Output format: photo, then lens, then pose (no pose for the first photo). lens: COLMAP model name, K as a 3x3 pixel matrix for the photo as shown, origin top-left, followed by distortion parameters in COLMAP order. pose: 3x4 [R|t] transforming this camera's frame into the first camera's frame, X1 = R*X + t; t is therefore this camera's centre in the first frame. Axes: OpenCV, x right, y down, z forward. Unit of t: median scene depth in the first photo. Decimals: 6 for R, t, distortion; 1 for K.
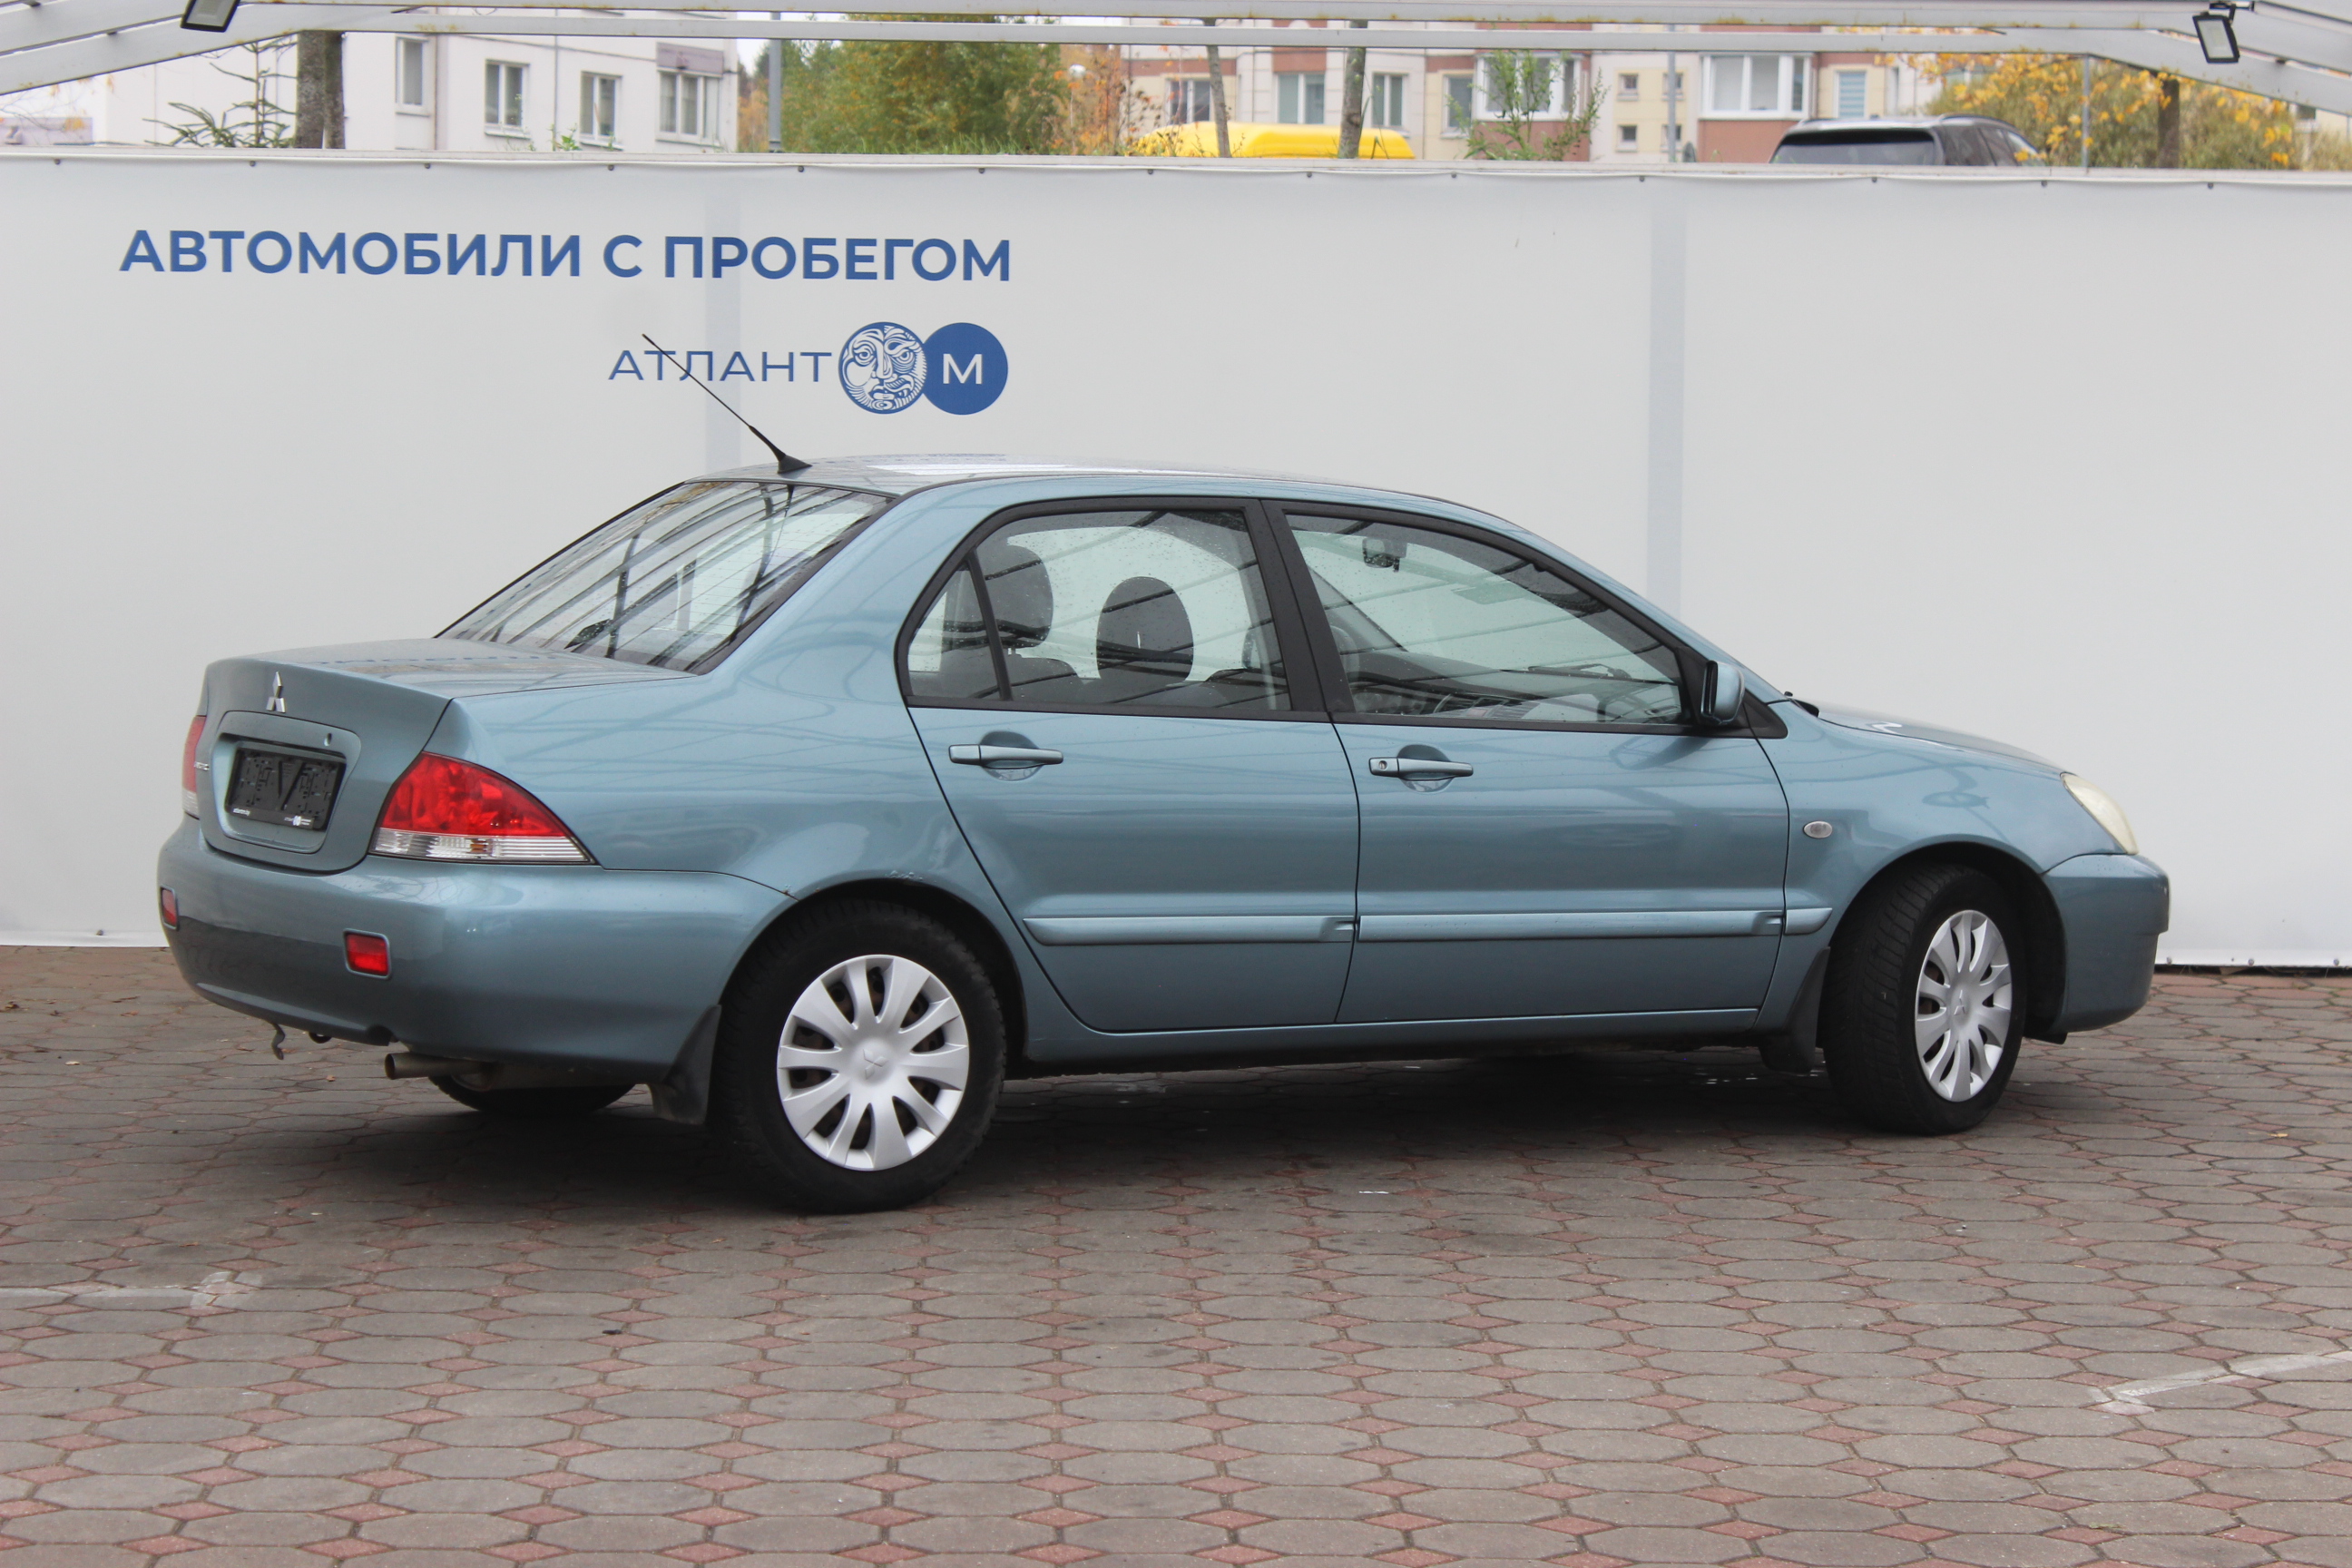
lens RADIAL K [[5649.1, 0, 1176.6], [0, 5649.1, 794.4], [0, 0, 1]] dist [0.068650, 0.495237]
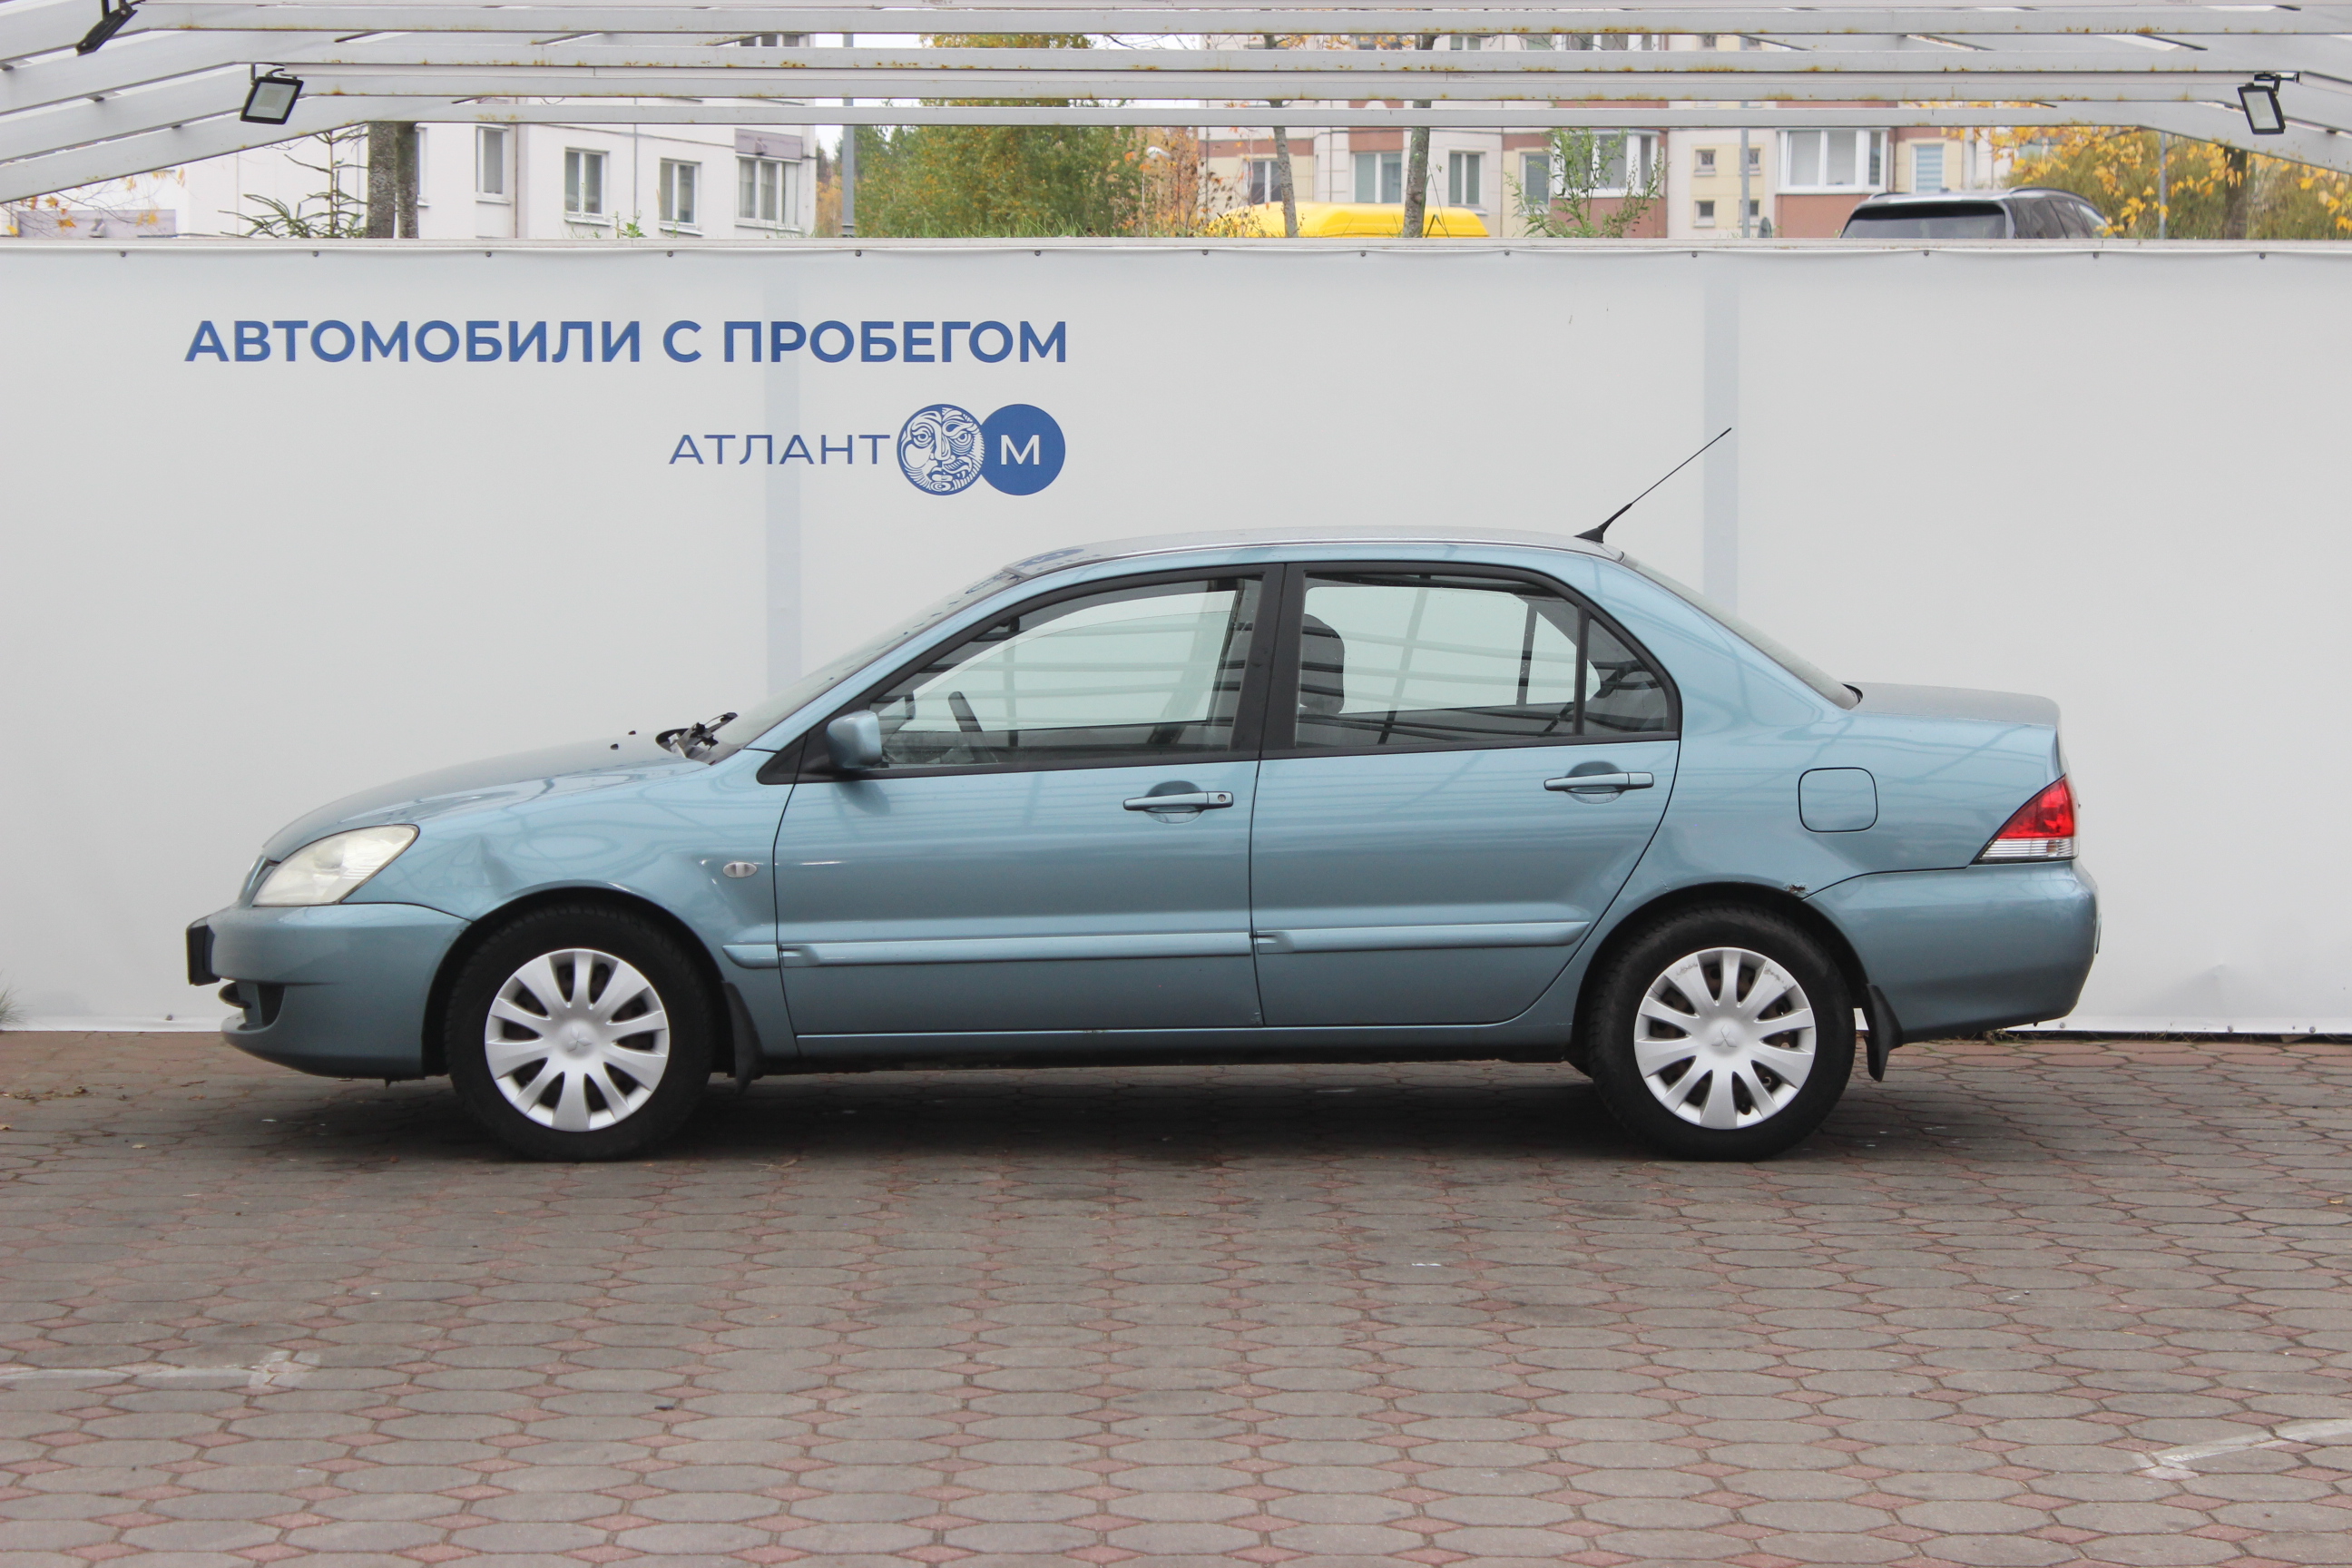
lens RADIAL K [[5649.1, 0, 1176.6], [0, 5649.1, 794.4], [0, 0, 1]] dist [0.068650, 0.495237]
pose [[0.999850, -0.008562, -0.015045, 0.006839], [0.008349, 0.999865, -0.014153, 0.000772], [0.015165, 0.014025, 0.999787, -0.006915]]
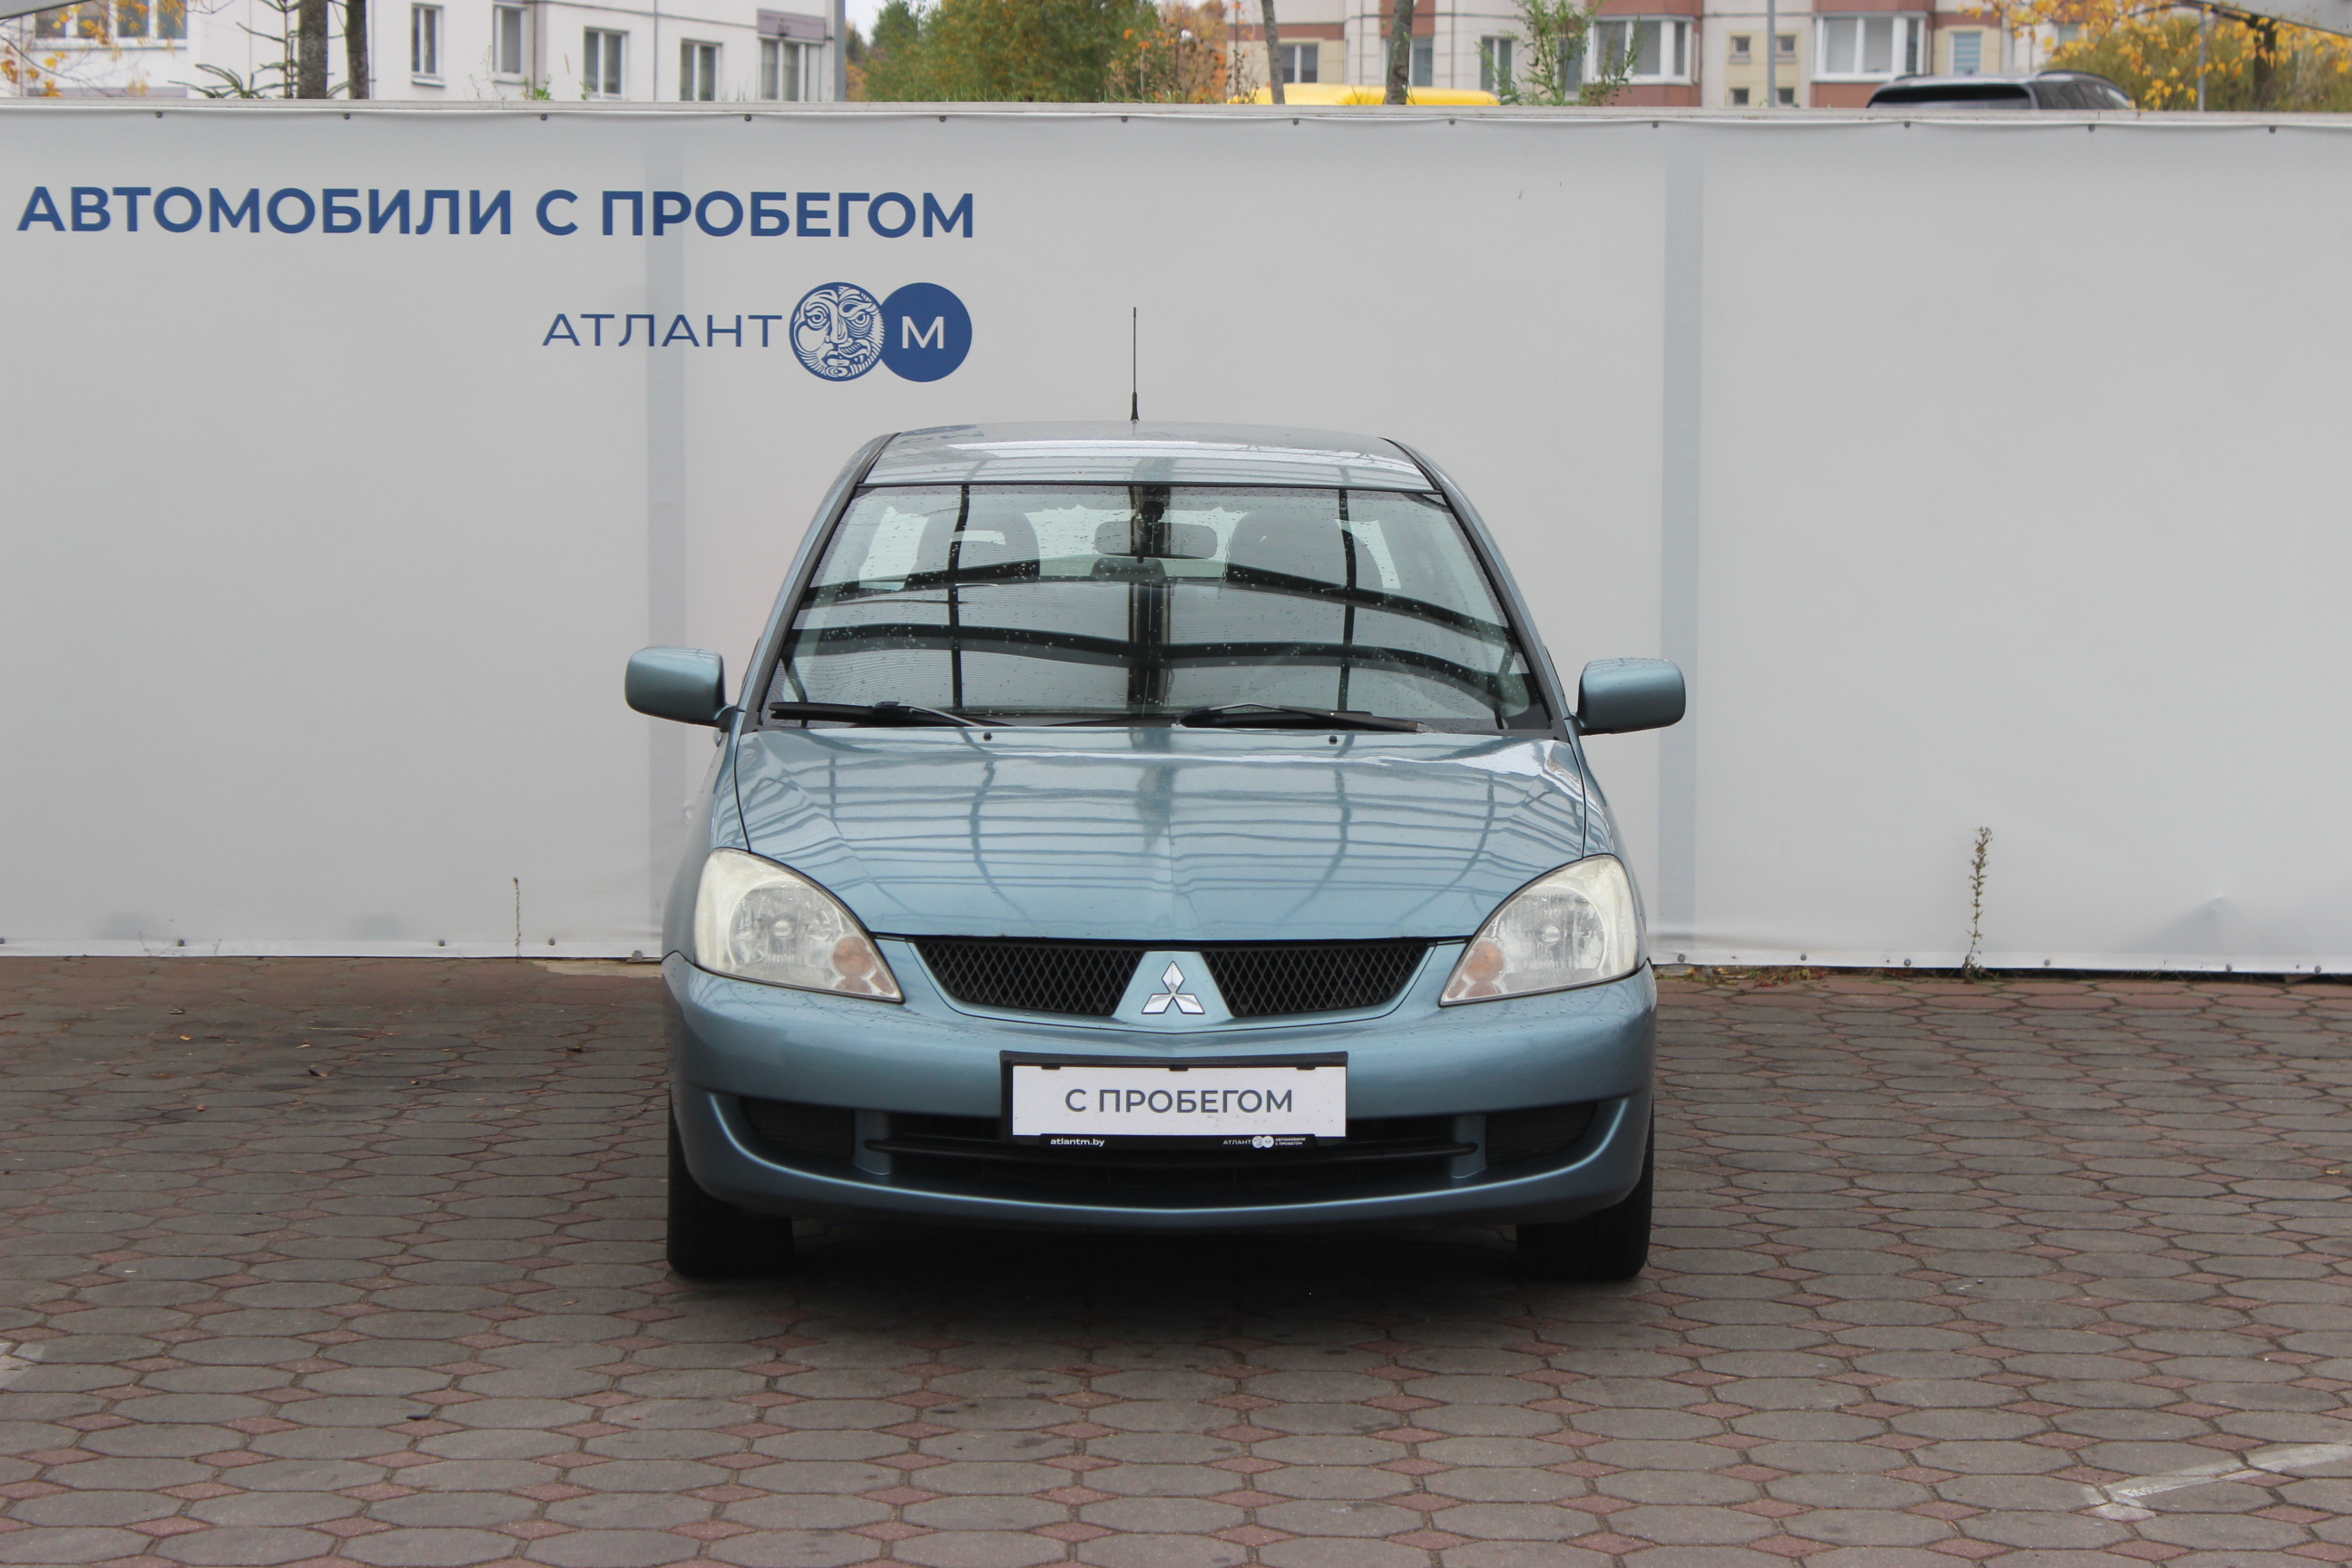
lens RADIAL K [[5651.7, 0, 1176.0], [0, 5651.7, 784.0], [0, 0, 1]] dist [0.080589, 0.310824]
pose [[0.999761, -0.001984, -0.021765, 0.035436], [0.002064, 0.999991, 0.003657, -0.006578], [0.021757, -0.003701, 0.999756, 0.106136]]
